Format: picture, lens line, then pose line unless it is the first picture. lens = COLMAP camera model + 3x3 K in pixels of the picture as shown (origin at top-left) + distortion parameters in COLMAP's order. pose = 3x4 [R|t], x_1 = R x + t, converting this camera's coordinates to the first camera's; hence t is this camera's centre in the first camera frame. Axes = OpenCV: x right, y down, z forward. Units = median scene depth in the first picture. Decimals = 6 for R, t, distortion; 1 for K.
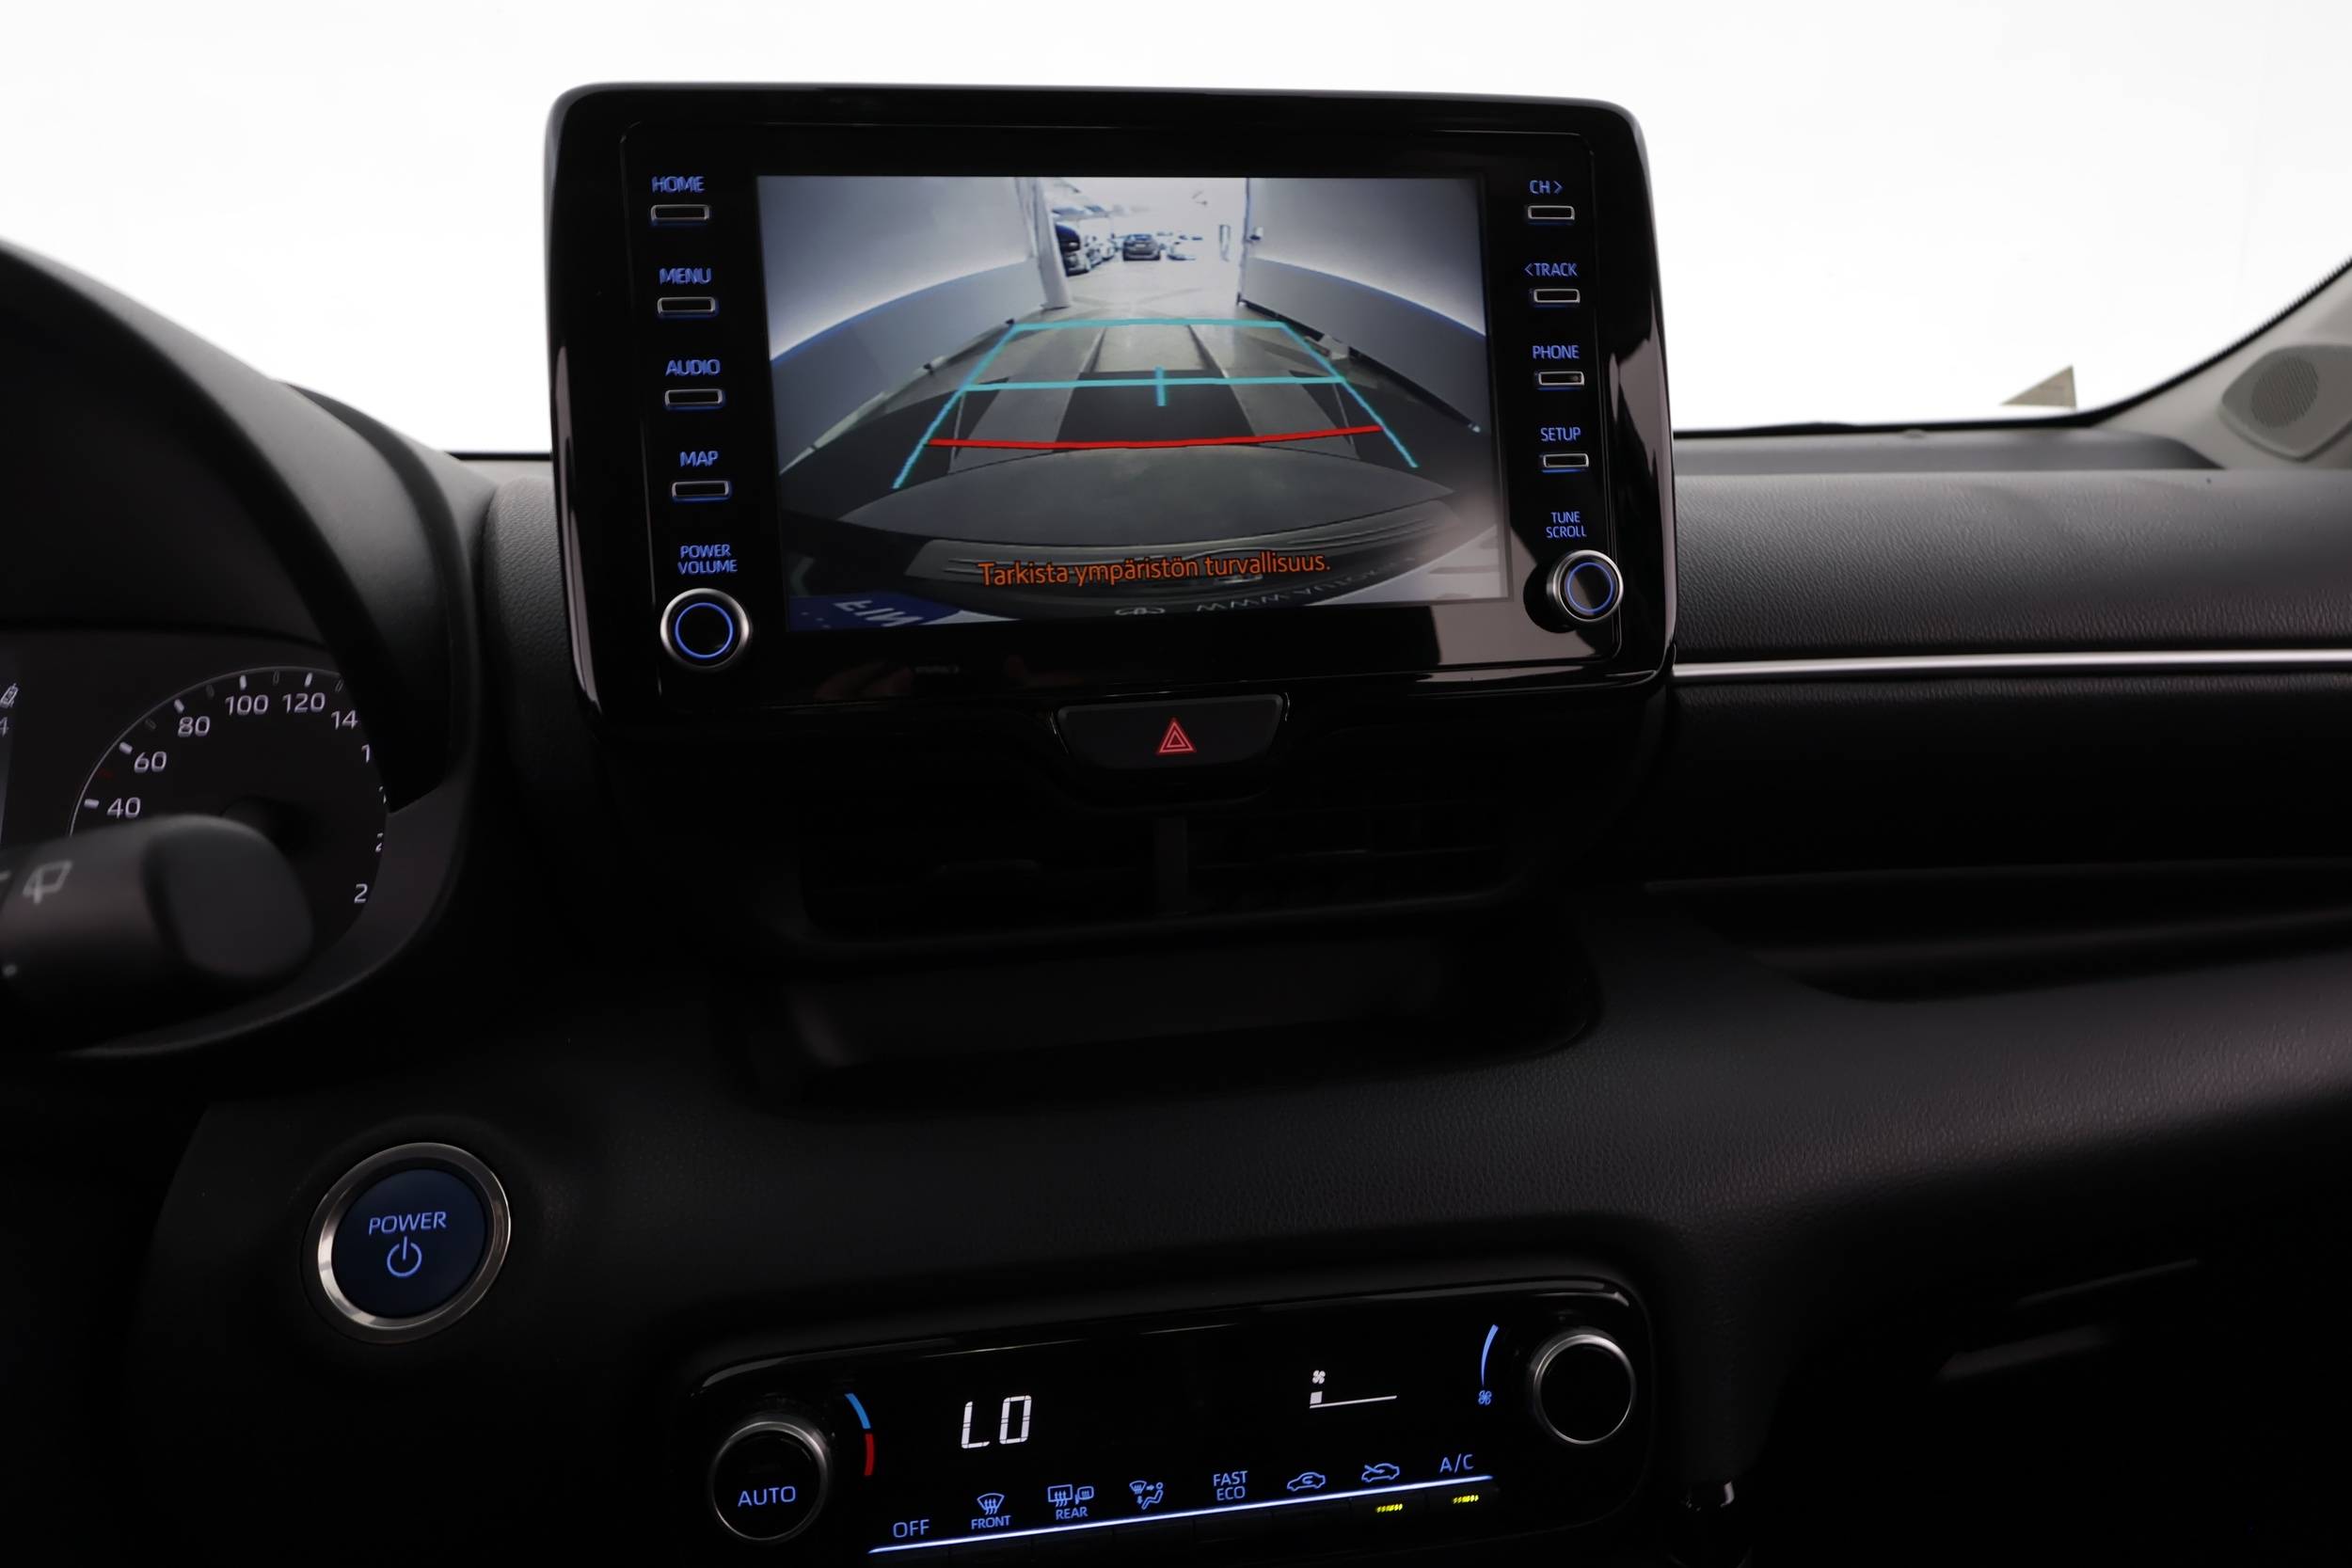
lens RADIAL K [[1375.5, 0, 1175.8], [0, 1375.5, 786.6], [0, 0, 1]] dist [0.005411, 0.001558]
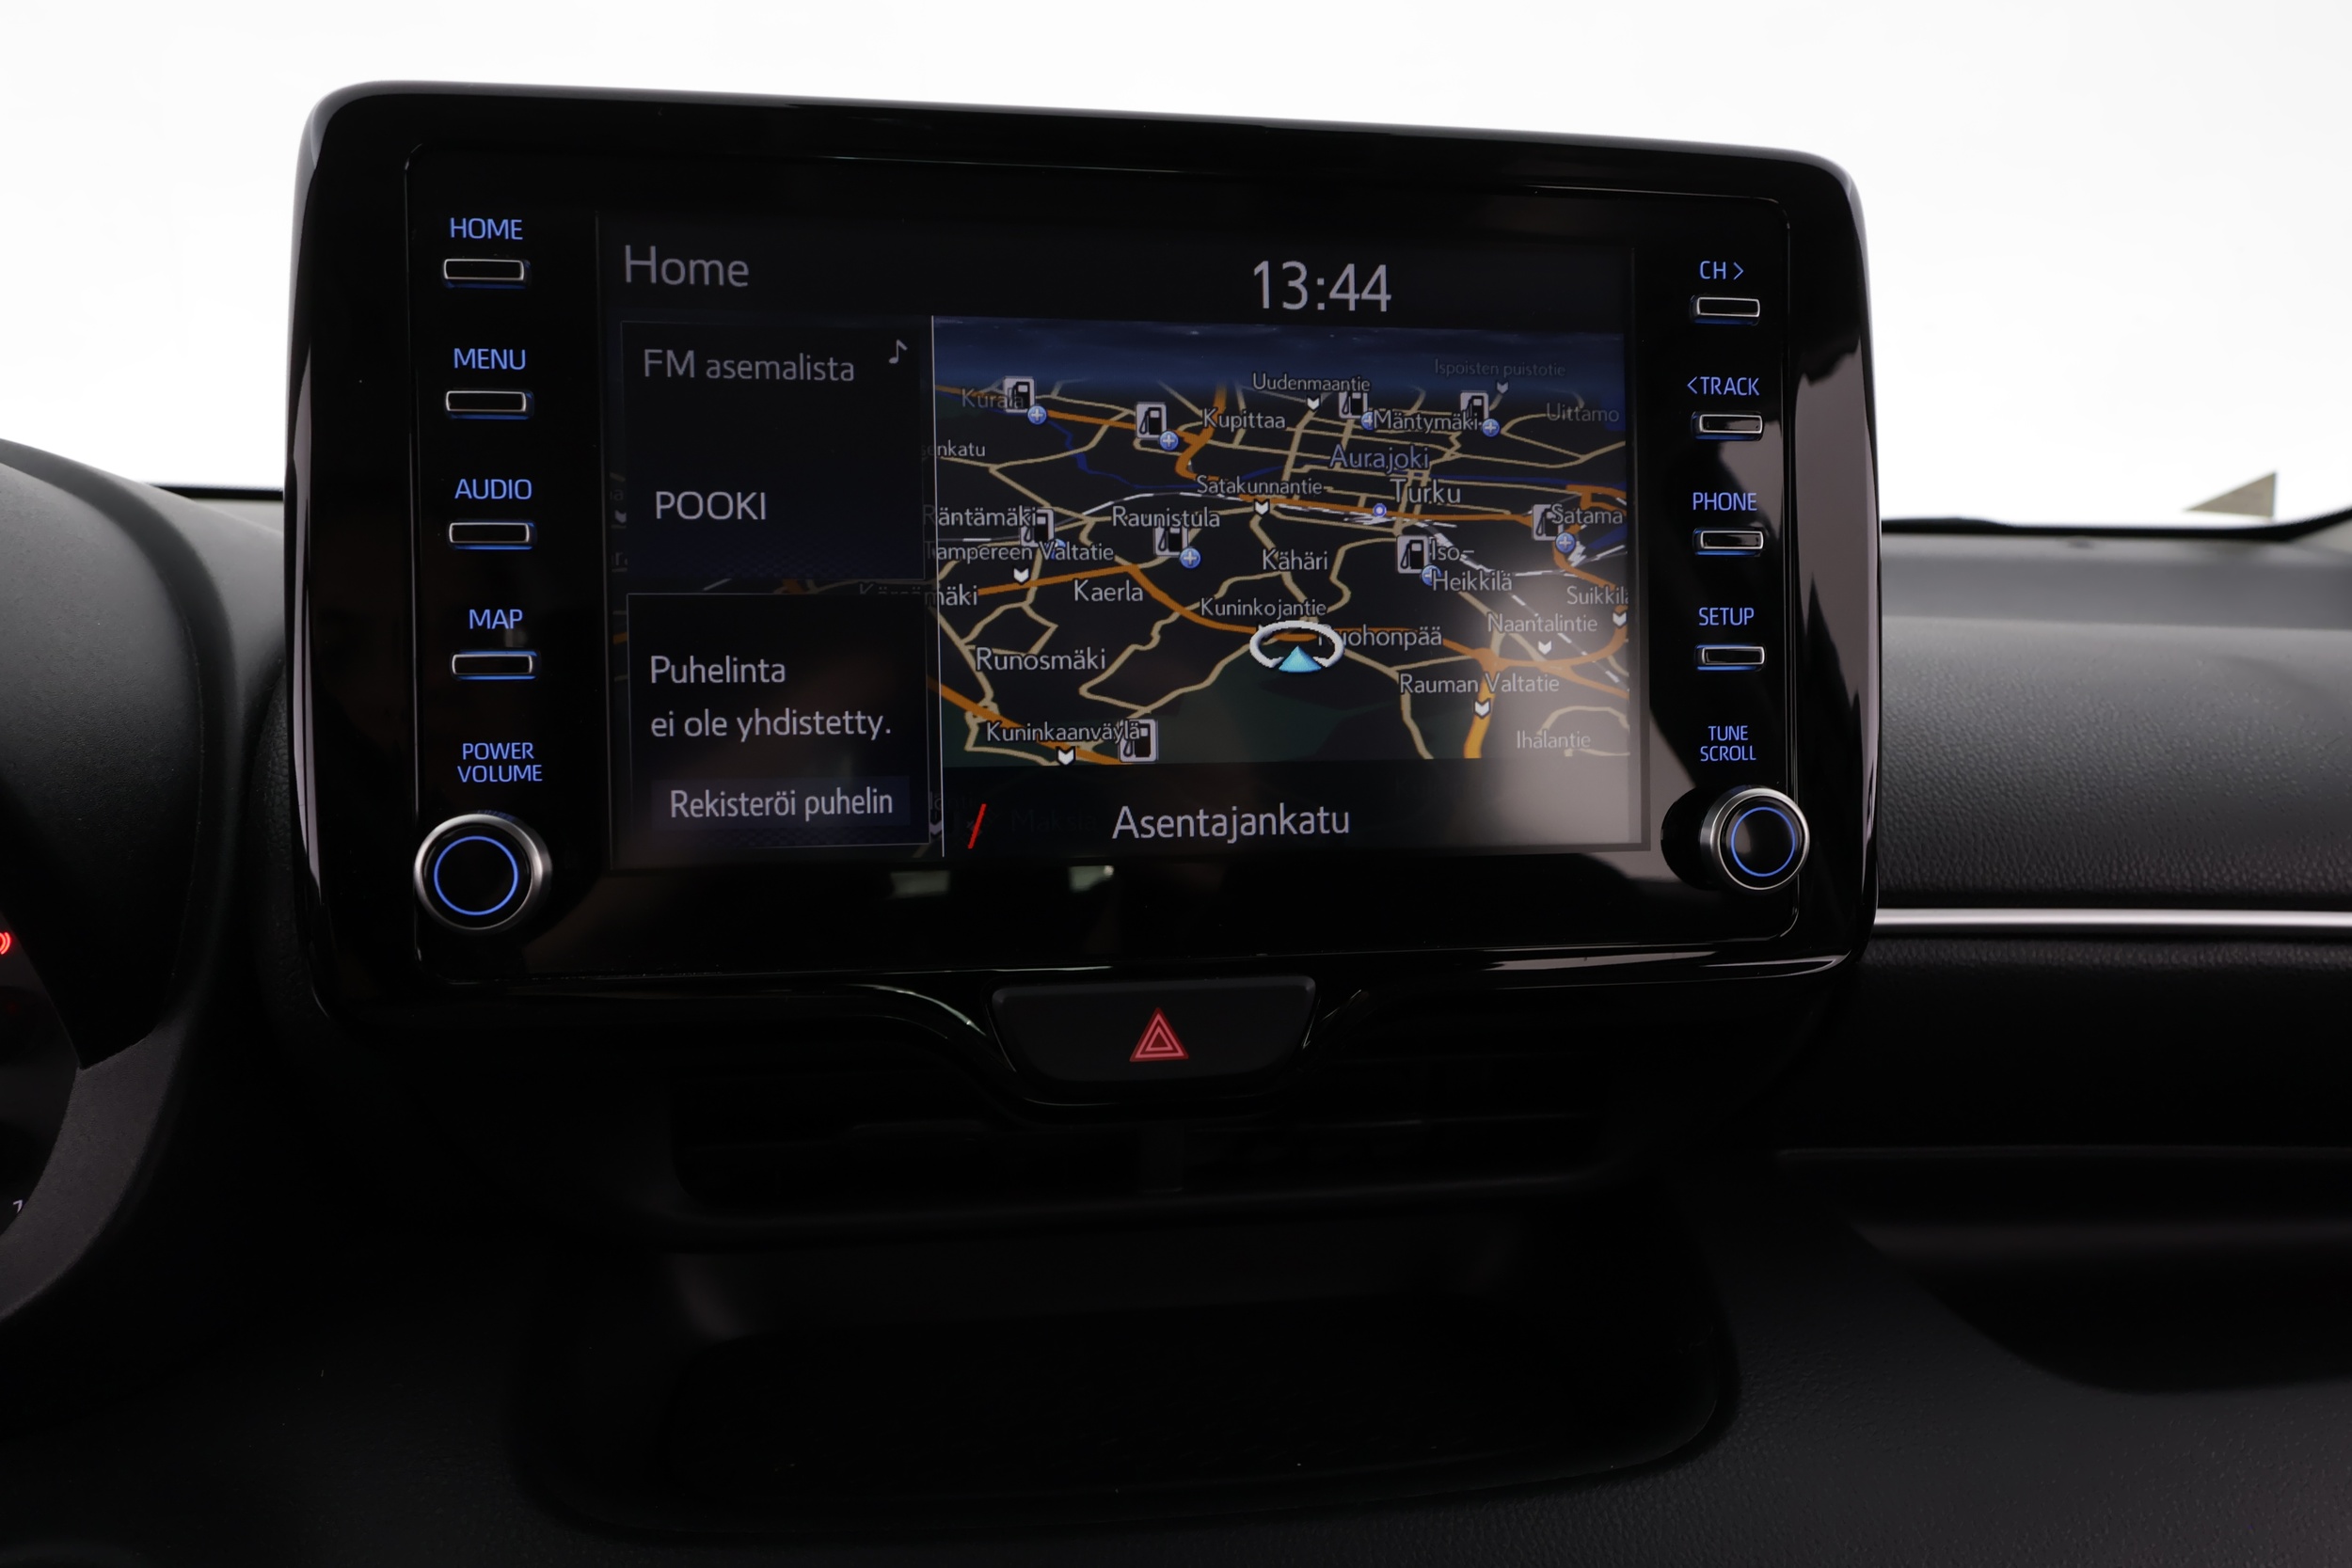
lens RADIAL K [[1375.5, 0, 1174.7], [0, 1375.5, 785.7], [0, 0, 1]] dist [0.005411, 0.001558]
pose [[0.998242, 0.048906, -0.033471, 0.023841], [-0.049356, 0.998700, -0.012733, -0.148615], [0.032805, 0.014362, 0.999359, 0.287373]]
